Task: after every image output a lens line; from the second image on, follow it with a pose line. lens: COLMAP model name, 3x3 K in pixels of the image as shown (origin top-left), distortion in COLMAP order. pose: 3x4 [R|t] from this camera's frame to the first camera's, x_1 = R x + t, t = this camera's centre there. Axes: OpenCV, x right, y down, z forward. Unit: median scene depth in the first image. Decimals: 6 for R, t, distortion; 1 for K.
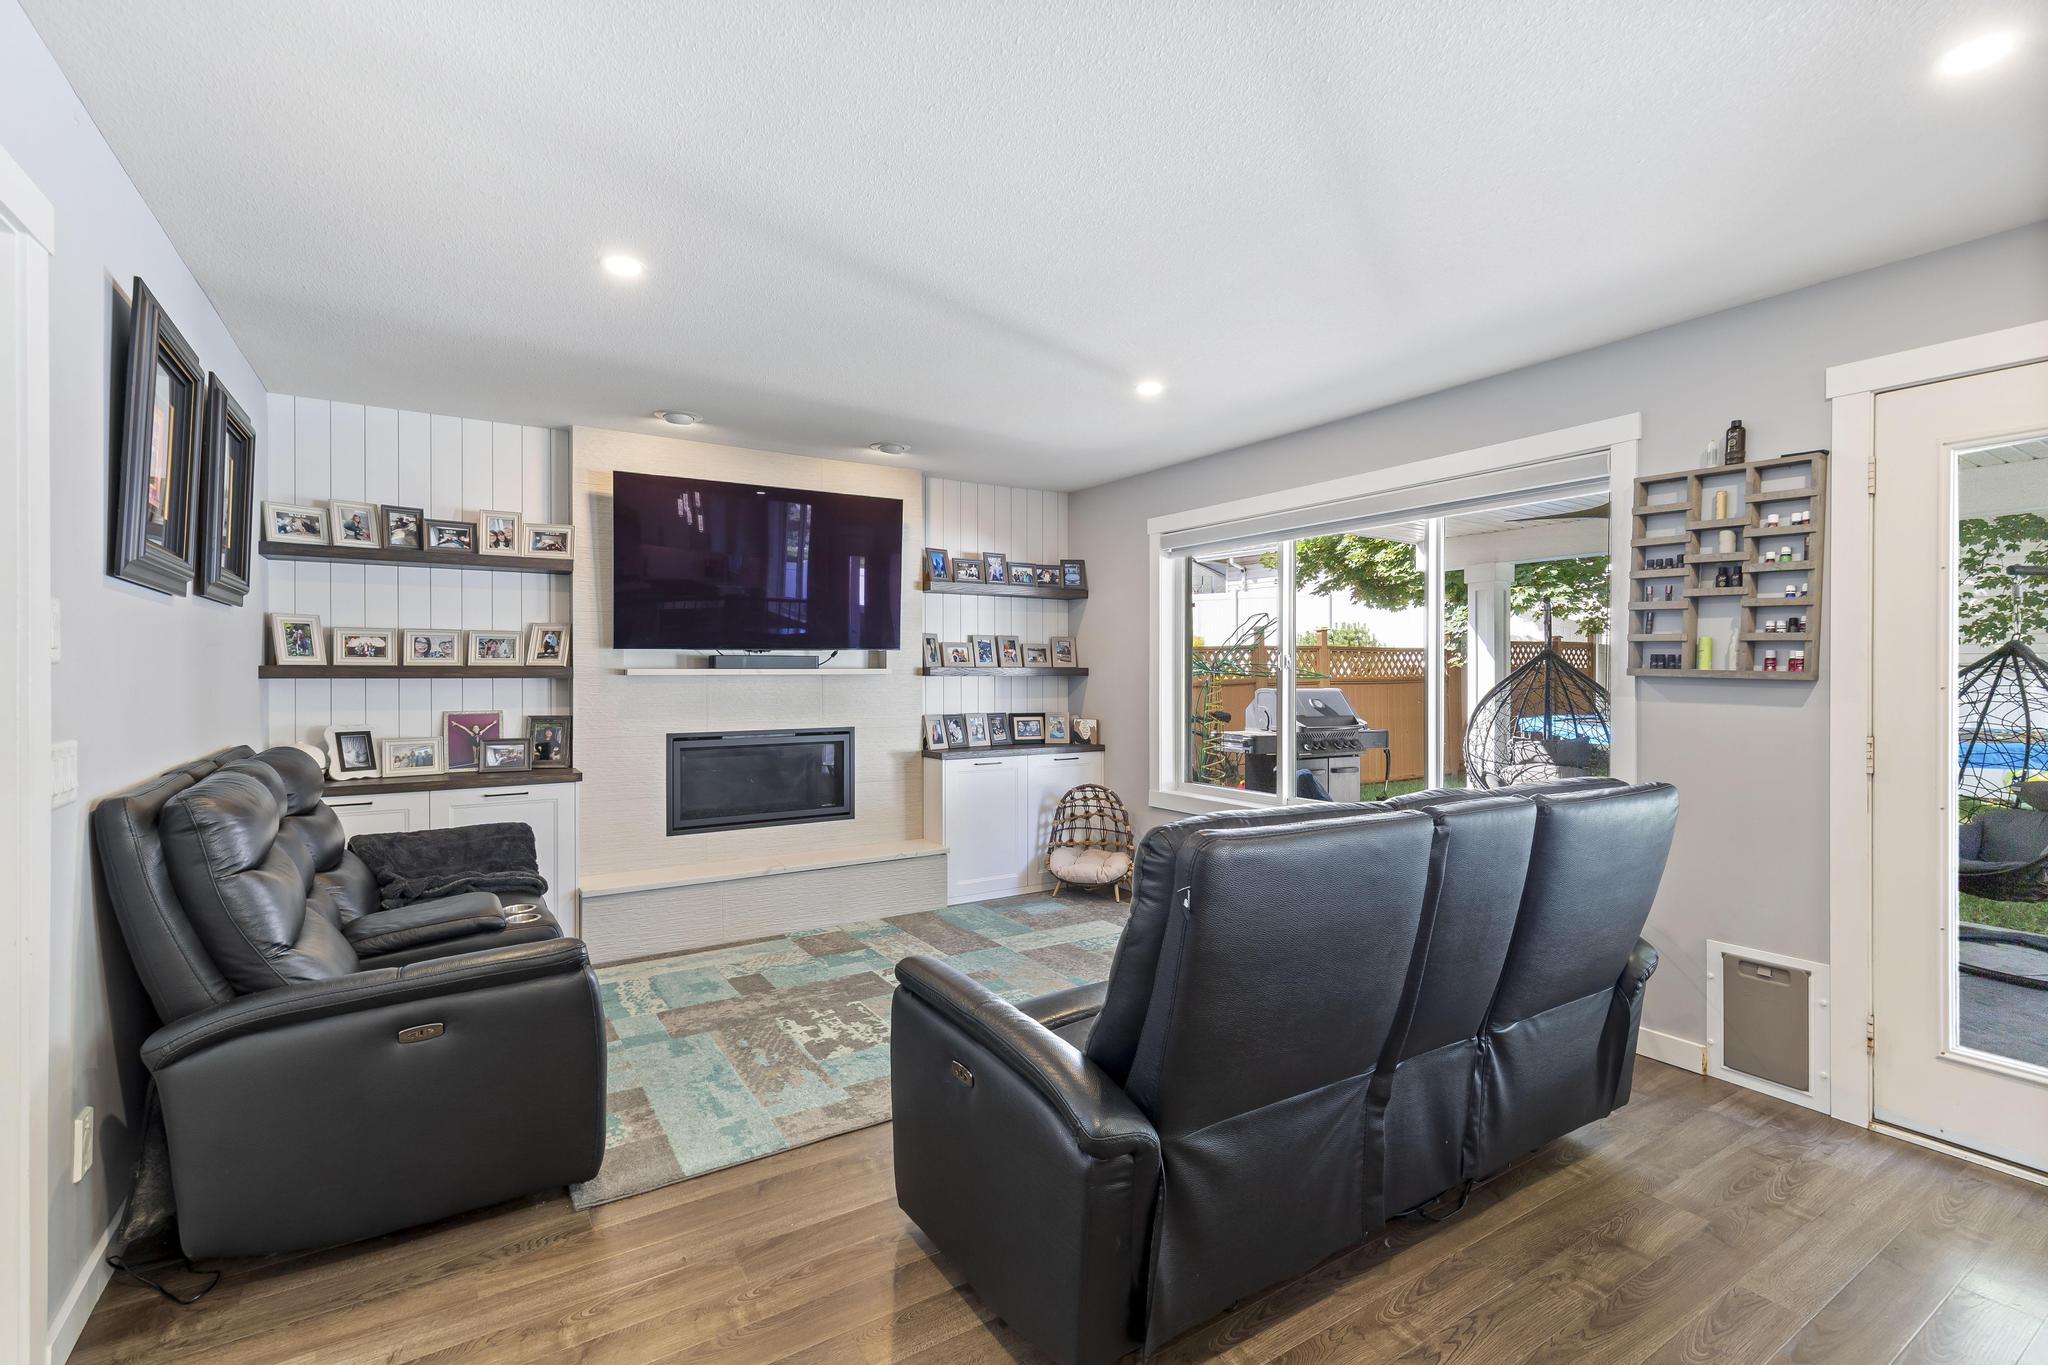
lens RADIAL K [[922.4, 0, 1035.9], [0, 922.4, 675.8], [0, 0, 1]] dist [0.001155, 0.000007]
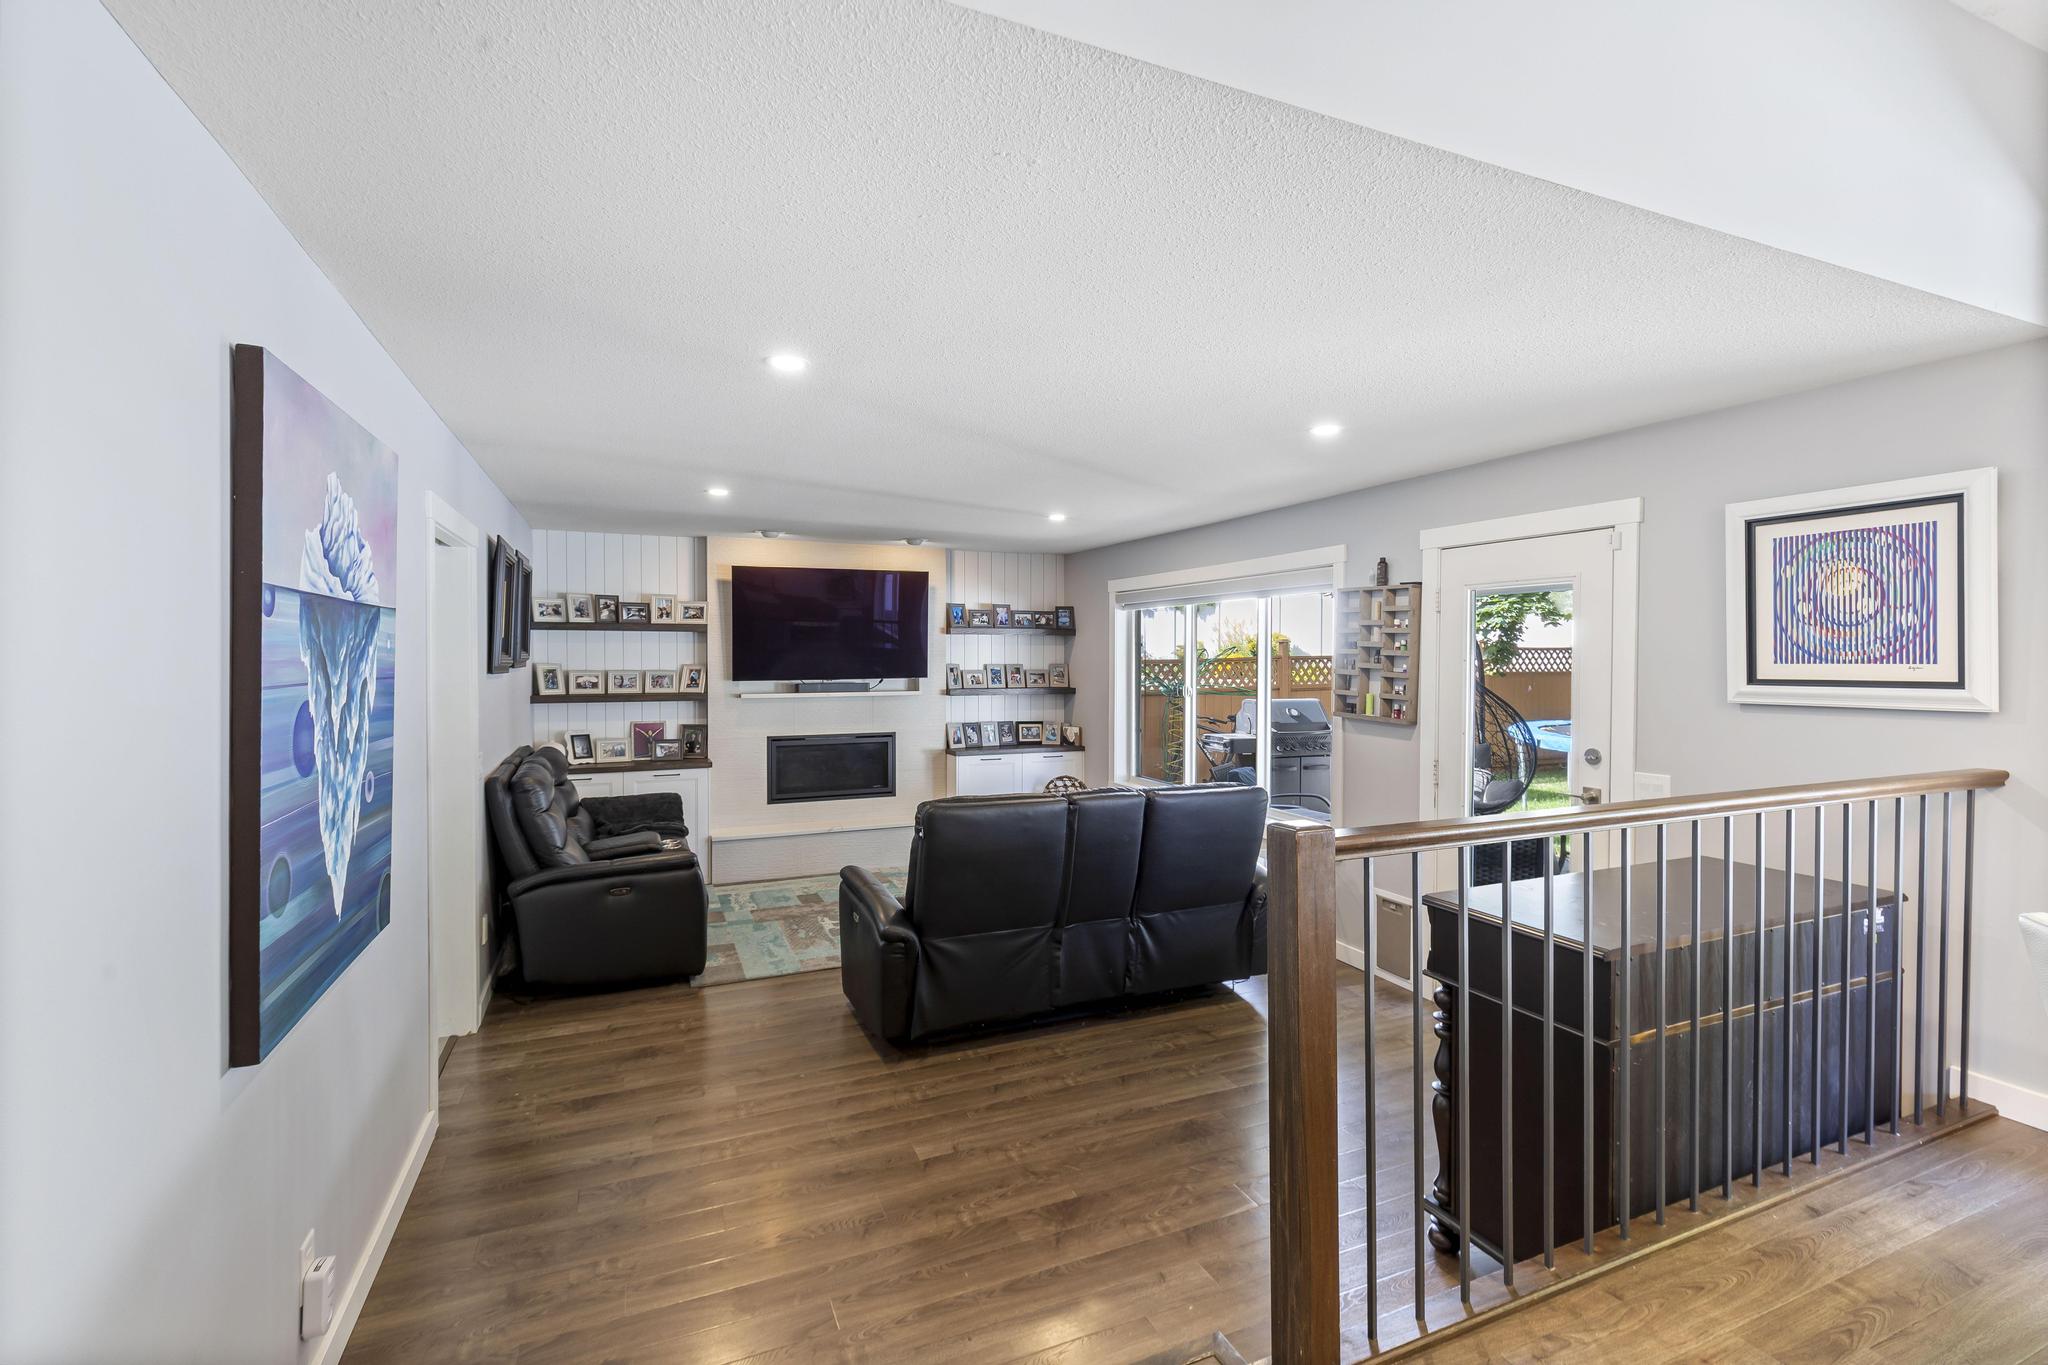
lens RADIAL K [[915.4, 0, 1030.1], [0, 915.4, 673.2], [0, 0, 1]] dist [0.002546, 0.000471]
pose [[0.986906, 0.005053, -0.161215, 0.289365], [-0.002584, 0.999876, 0.015521, -0.071015], [0.161274, -0.014901, 0.986797, -0.442977]]
